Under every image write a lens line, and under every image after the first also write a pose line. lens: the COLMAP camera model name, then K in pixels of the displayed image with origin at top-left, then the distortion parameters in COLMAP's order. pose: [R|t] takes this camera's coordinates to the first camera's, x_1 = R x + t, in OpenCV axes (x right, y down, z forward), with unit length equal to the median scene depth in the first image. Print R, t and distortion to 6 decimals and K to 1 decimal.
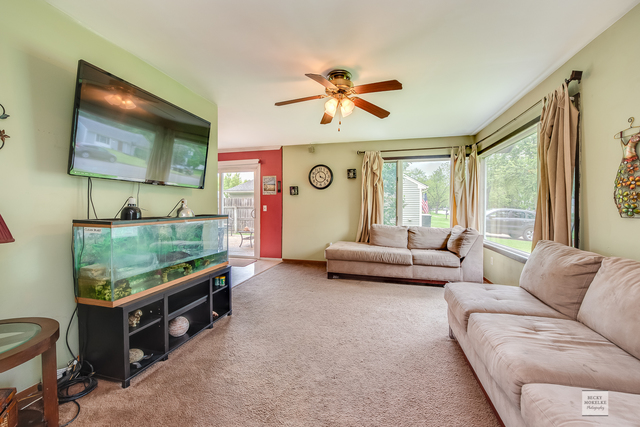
lens RADIAL K [[258.6, 0, 321.5], [0, 258.6, 211.5], [0, 0, 1]] dist [-0.008666, -0.000137]
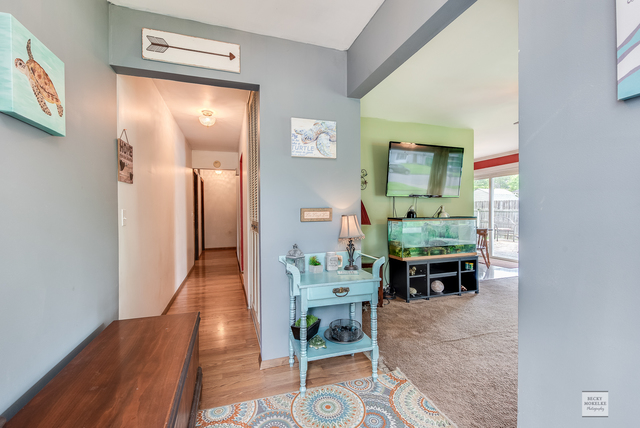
lens RADIAL K [[258.6, 0, 318.3], [0, 258.6, 212.8], [0, 0, 1]] dist [-0.008666, -0.000137]
pose [[0.527589, -0.000883, -0.849499, 0.432801], [-0.004229, 0.999984, -0.003666, 0.002267], [0.849489, 0.005527, 0.527577, -0.490192]]
